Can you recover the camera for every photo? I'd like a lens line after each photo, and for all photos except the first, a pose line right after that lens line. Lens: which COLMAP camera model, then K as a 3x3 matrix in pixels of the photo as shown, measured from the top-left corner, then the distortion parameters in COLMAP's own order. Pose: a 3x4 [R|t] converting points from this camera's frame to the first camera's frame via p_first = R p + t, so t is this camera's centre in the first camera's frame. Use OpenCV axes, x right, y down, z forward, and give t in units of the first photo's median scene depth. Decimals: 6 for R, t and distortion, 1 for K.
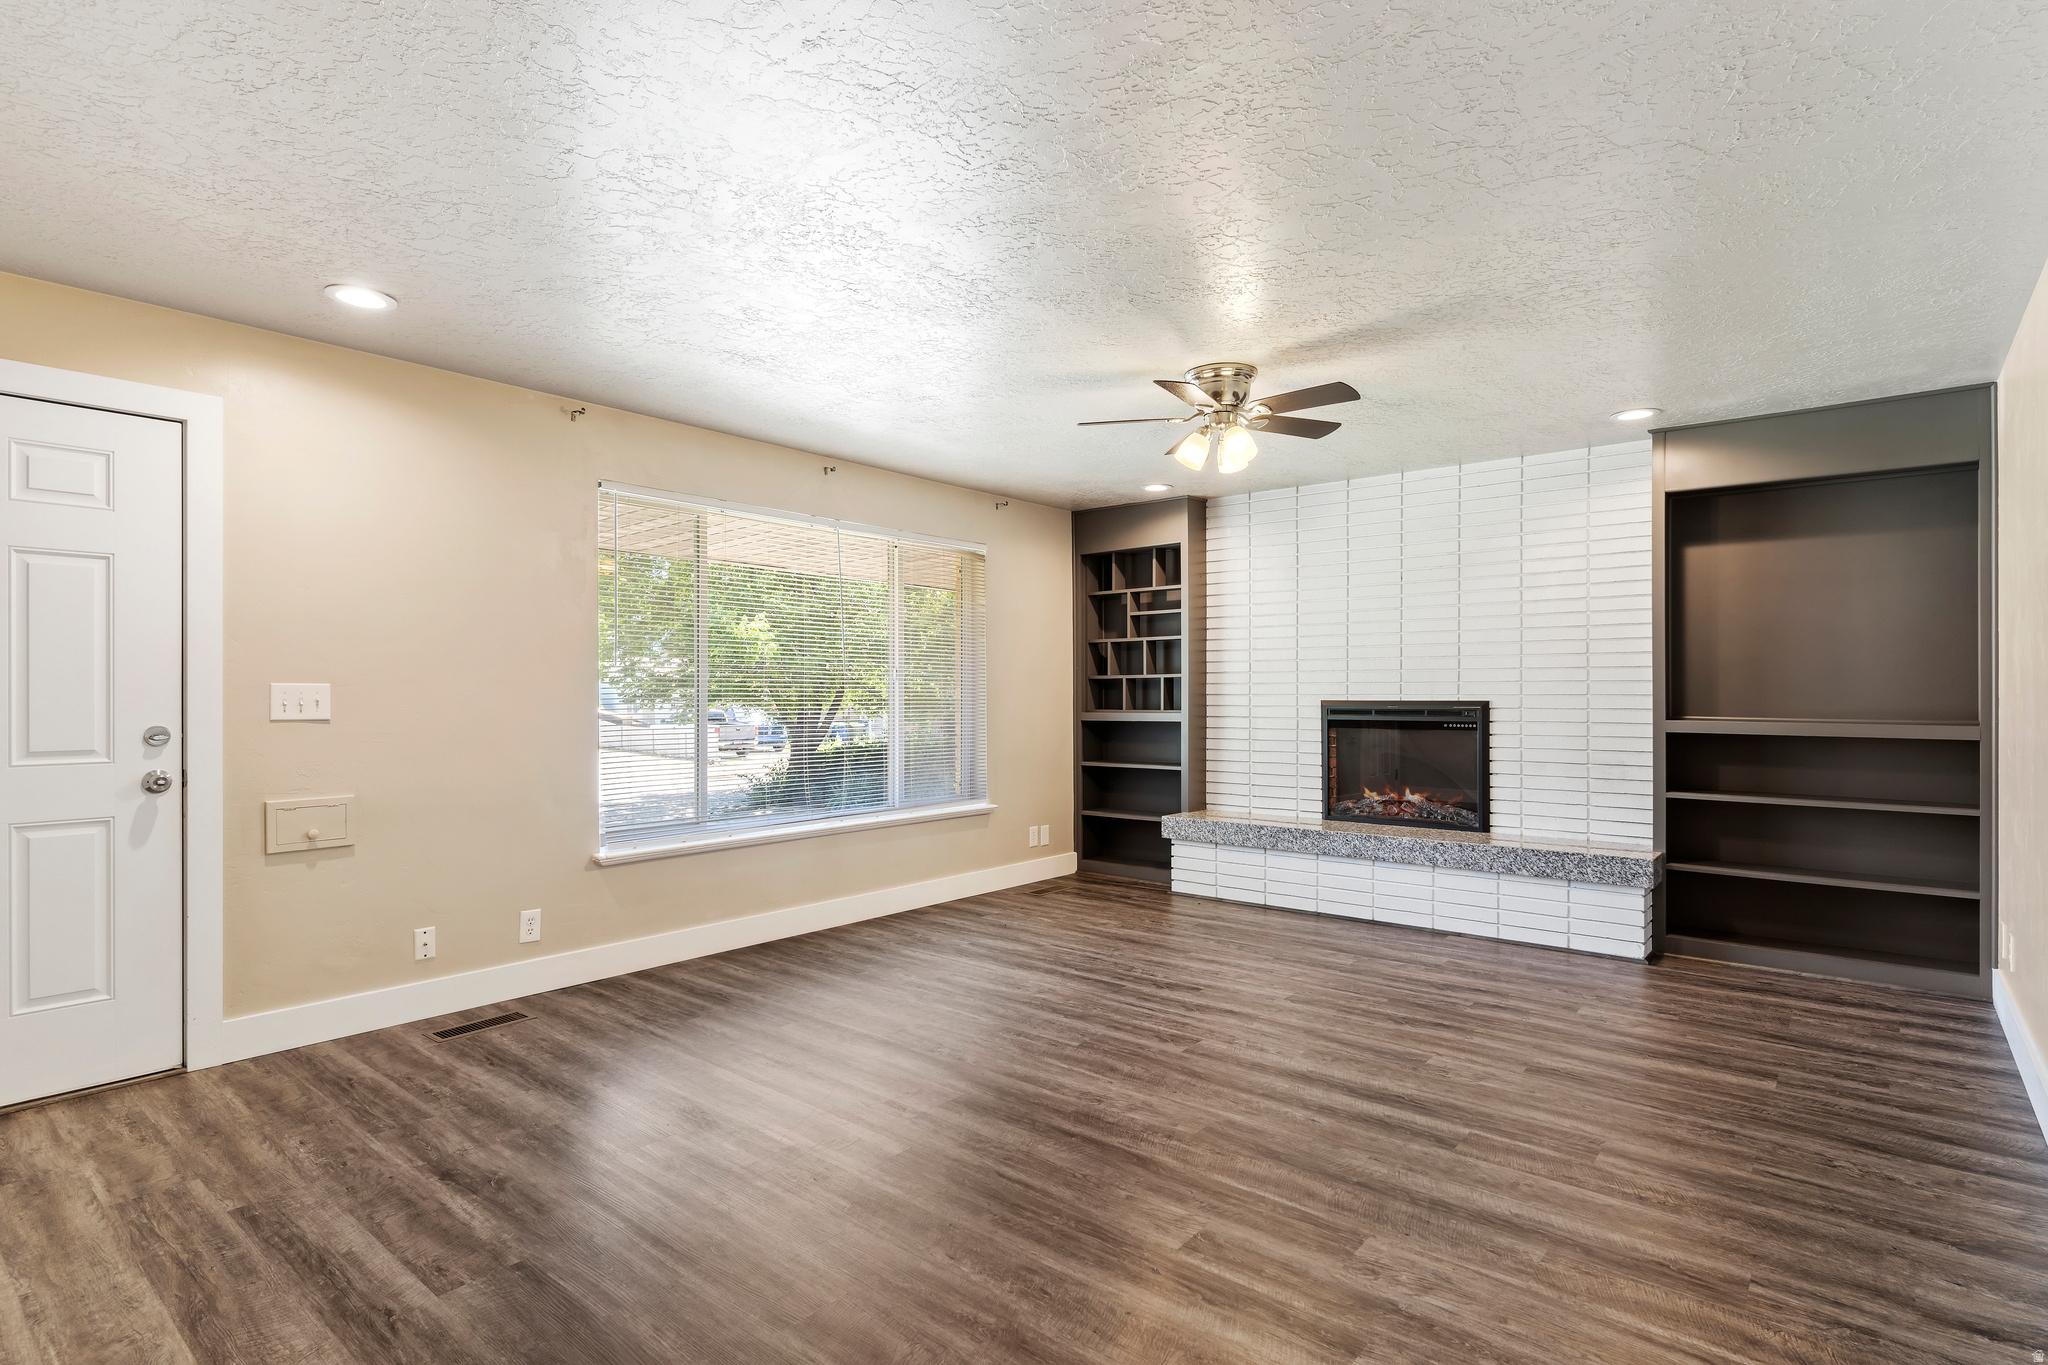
lens RADIAL K [[1018.8, 0, 1019.0], [0, 1018.8, 692.7], [0, 0, 1]] dist [-0.001067, -0.000316]
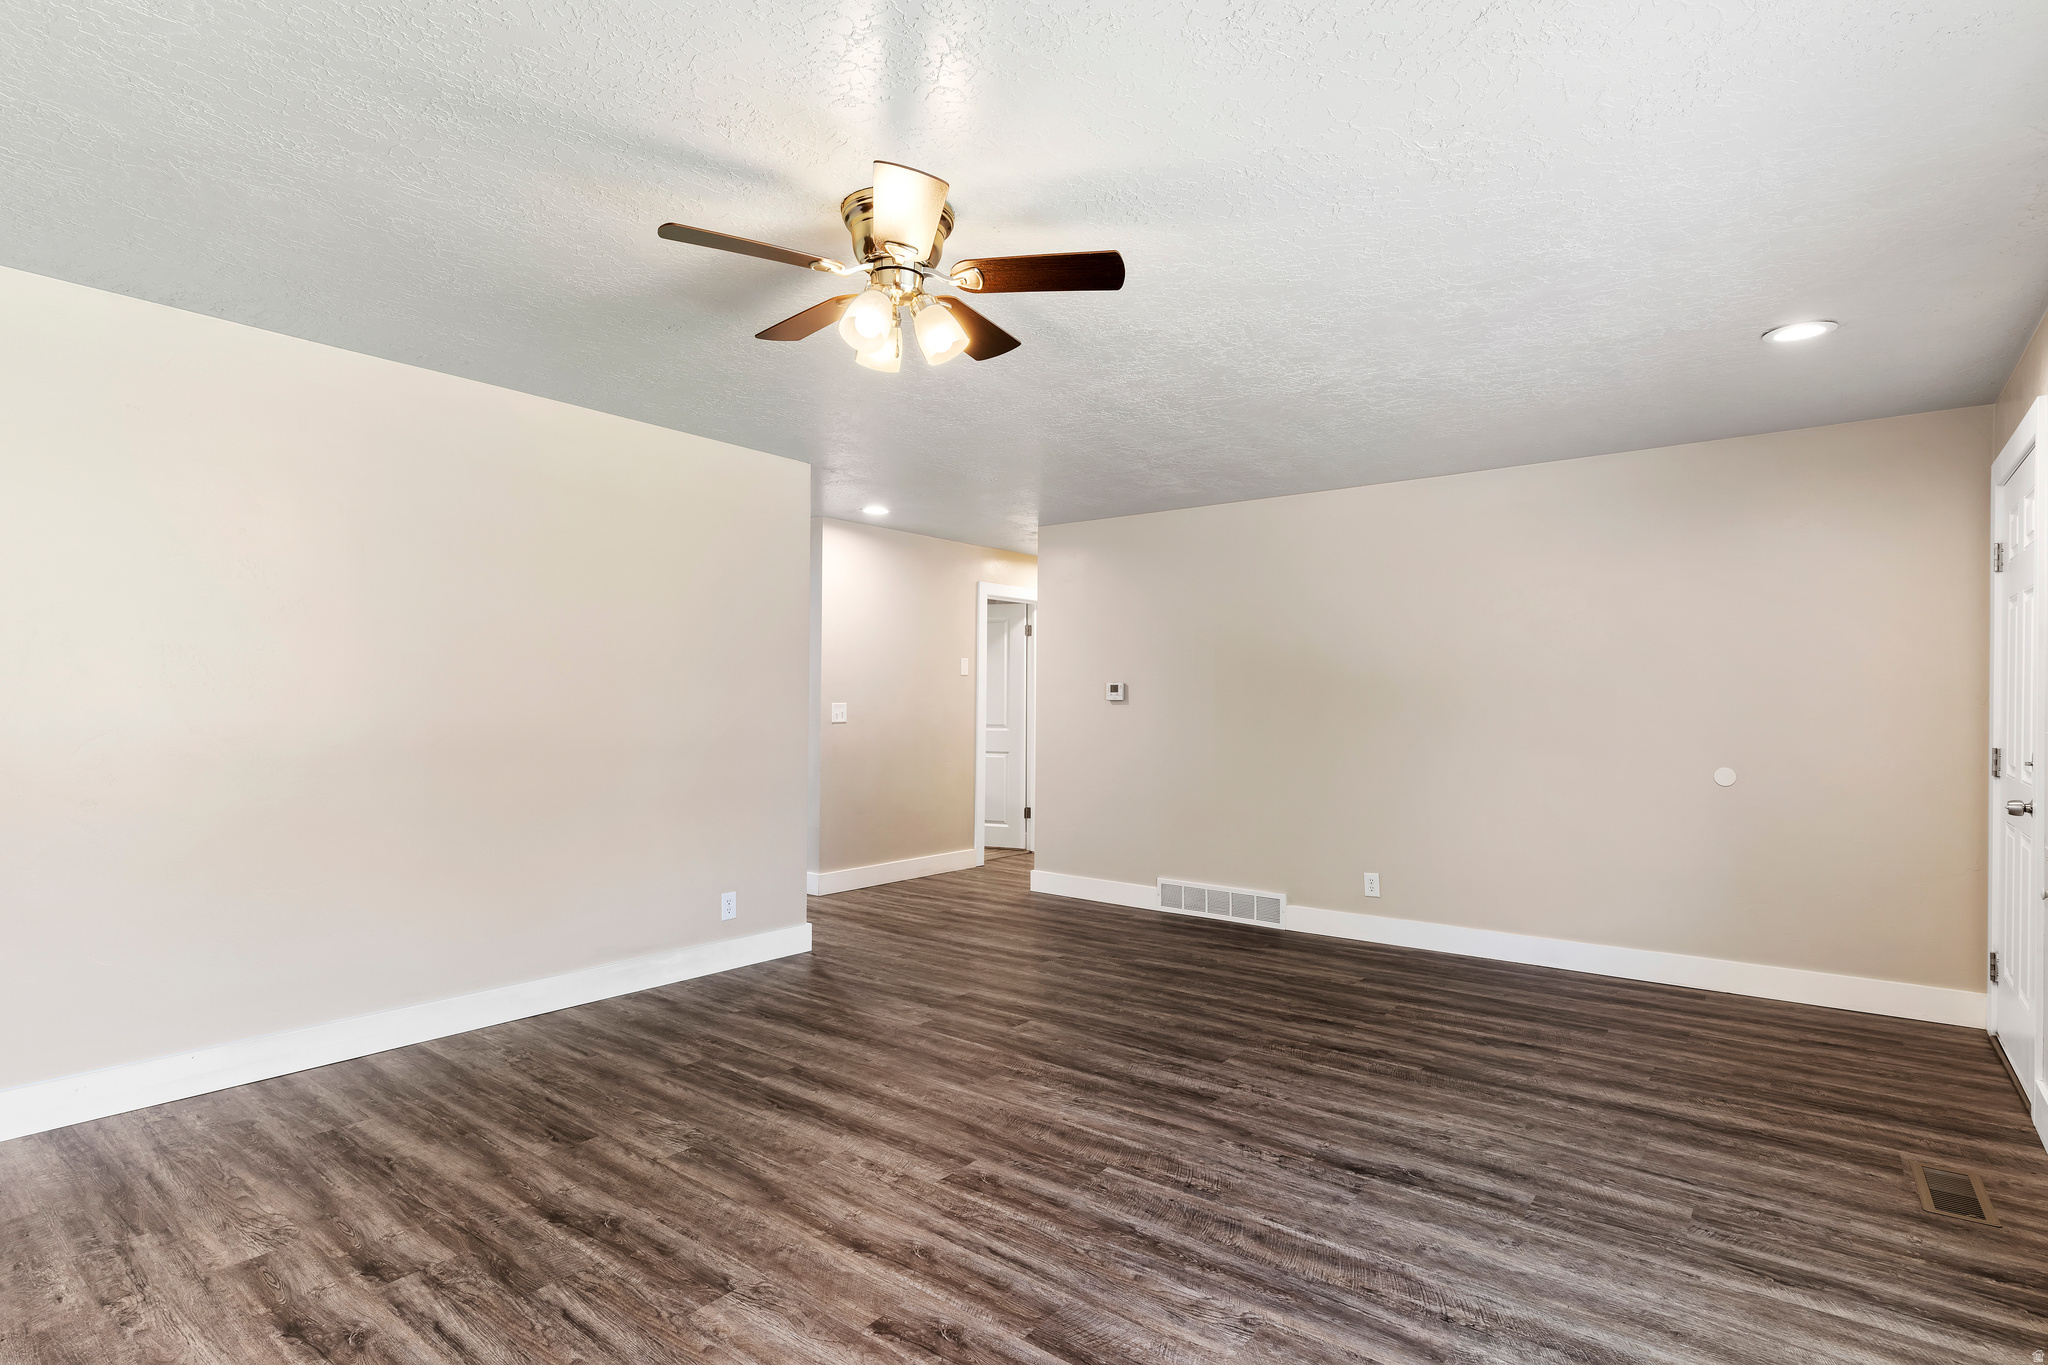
lens RADIAL K [[1035.0, 0, 1016.2], [0, 1035.0, 700.9], [0, 0, 1]] dist [-0.000726, 0.000868]
pose [[-0.999540, -0.008666, -0.029064, 0.149654], [-0.008842, 0.999943, 0.005944, -0.012678], [0.029011, 0.006198, -0.999560, 1.760704]]
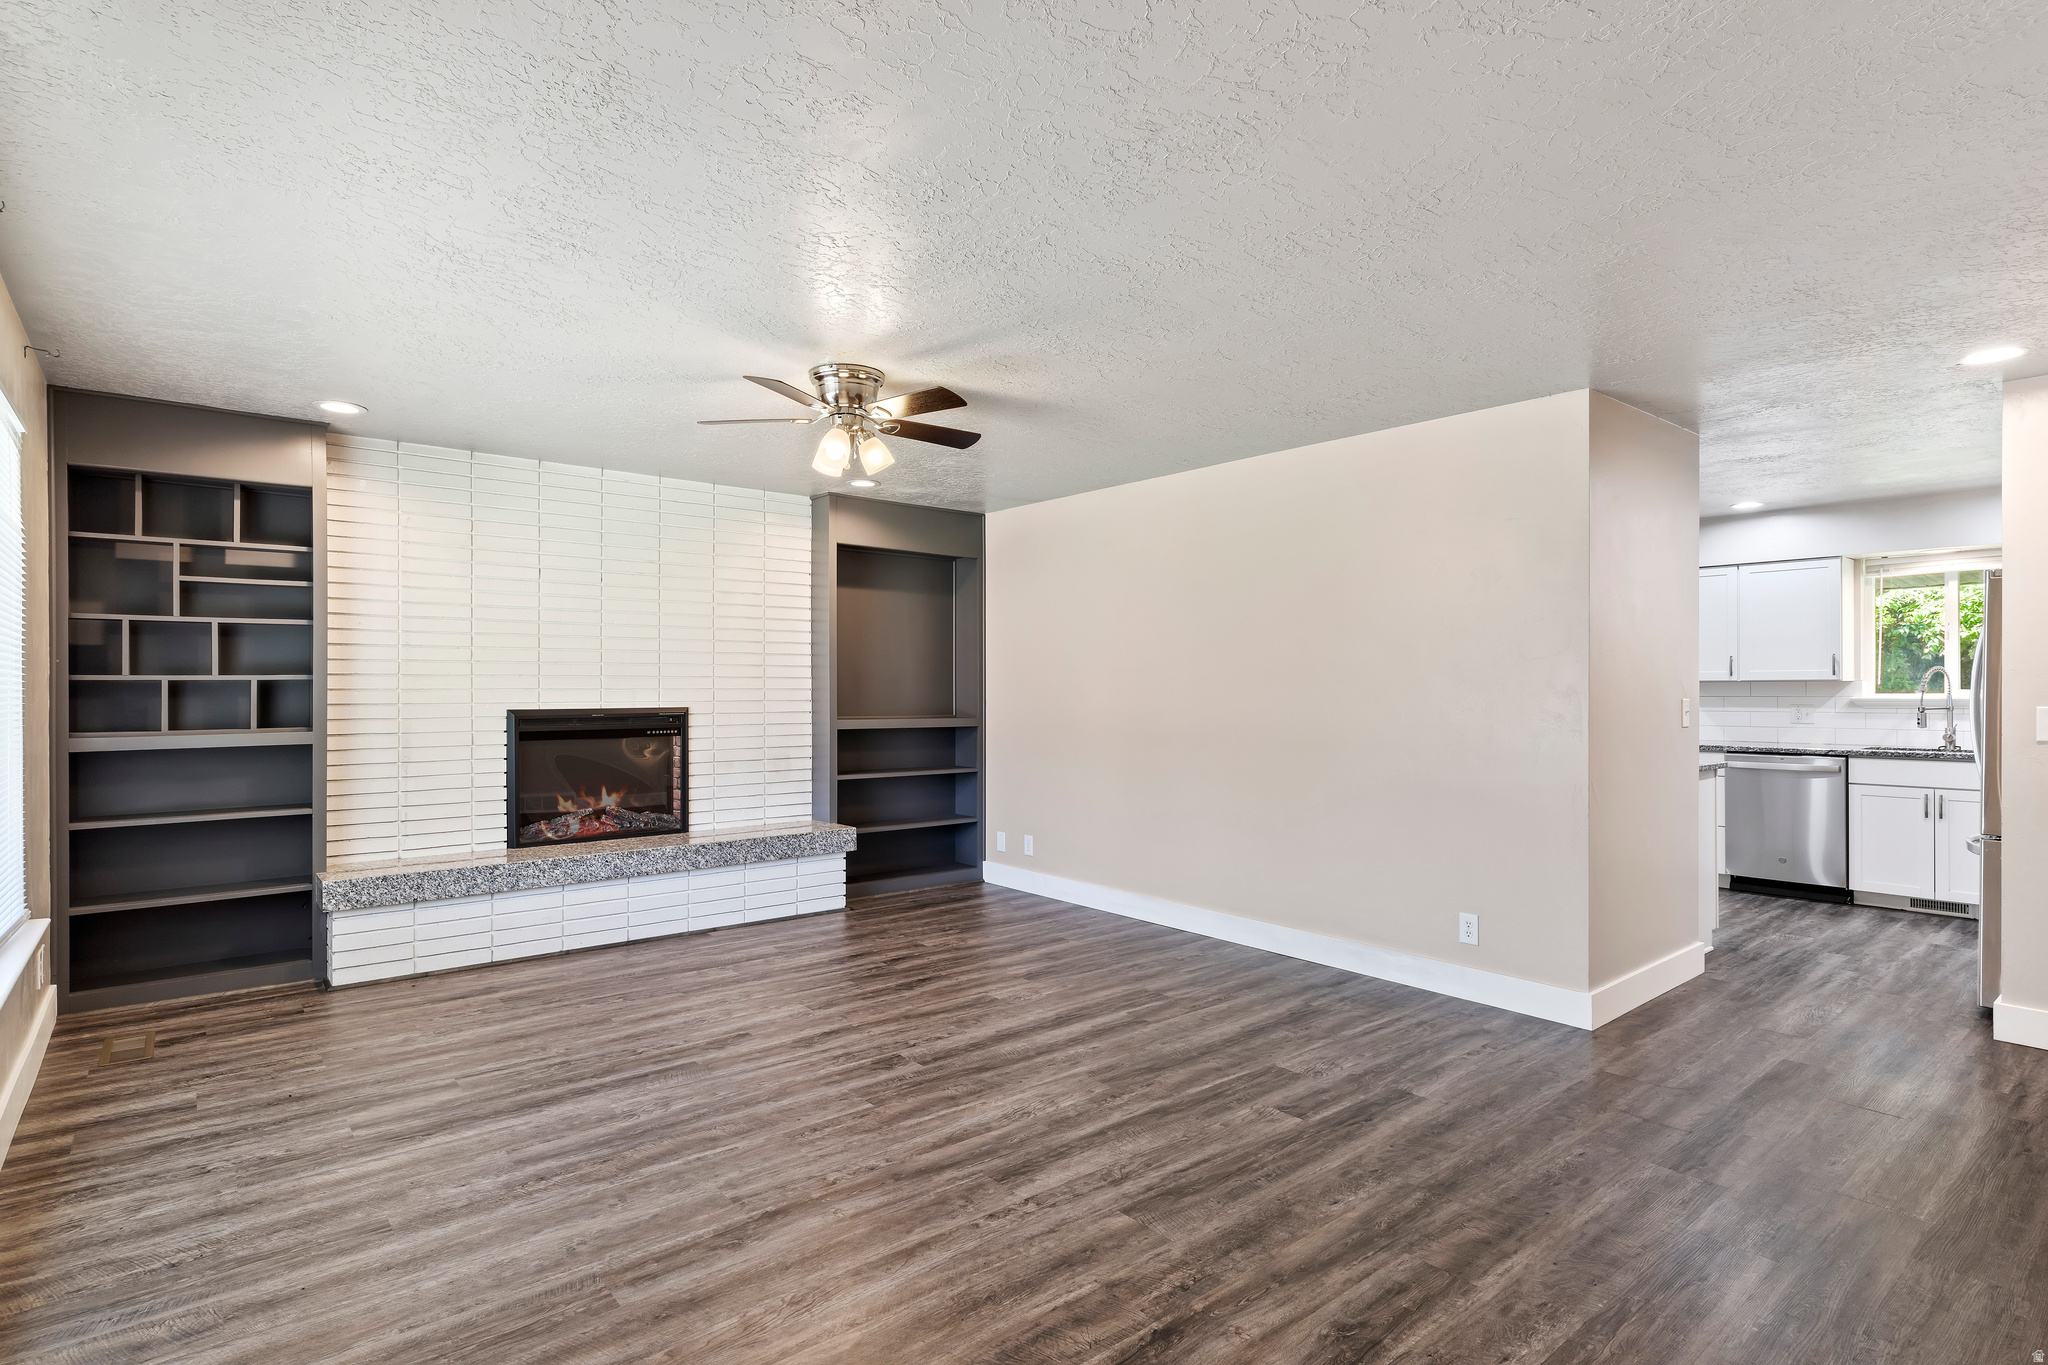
lens RADIAL K [[1018.8, 0, 1019.0], [0, 1018.8, 692.7], [0, 0, 1]] dist [-0.001067, -0.000316]
pose [[0.187601, -0.001669, 0.982244, -0.775662], [0.002095, 0.999997, 0.001299, -0.011807], [-0.982243, 0.001814, 0.187604, 0.701603]]
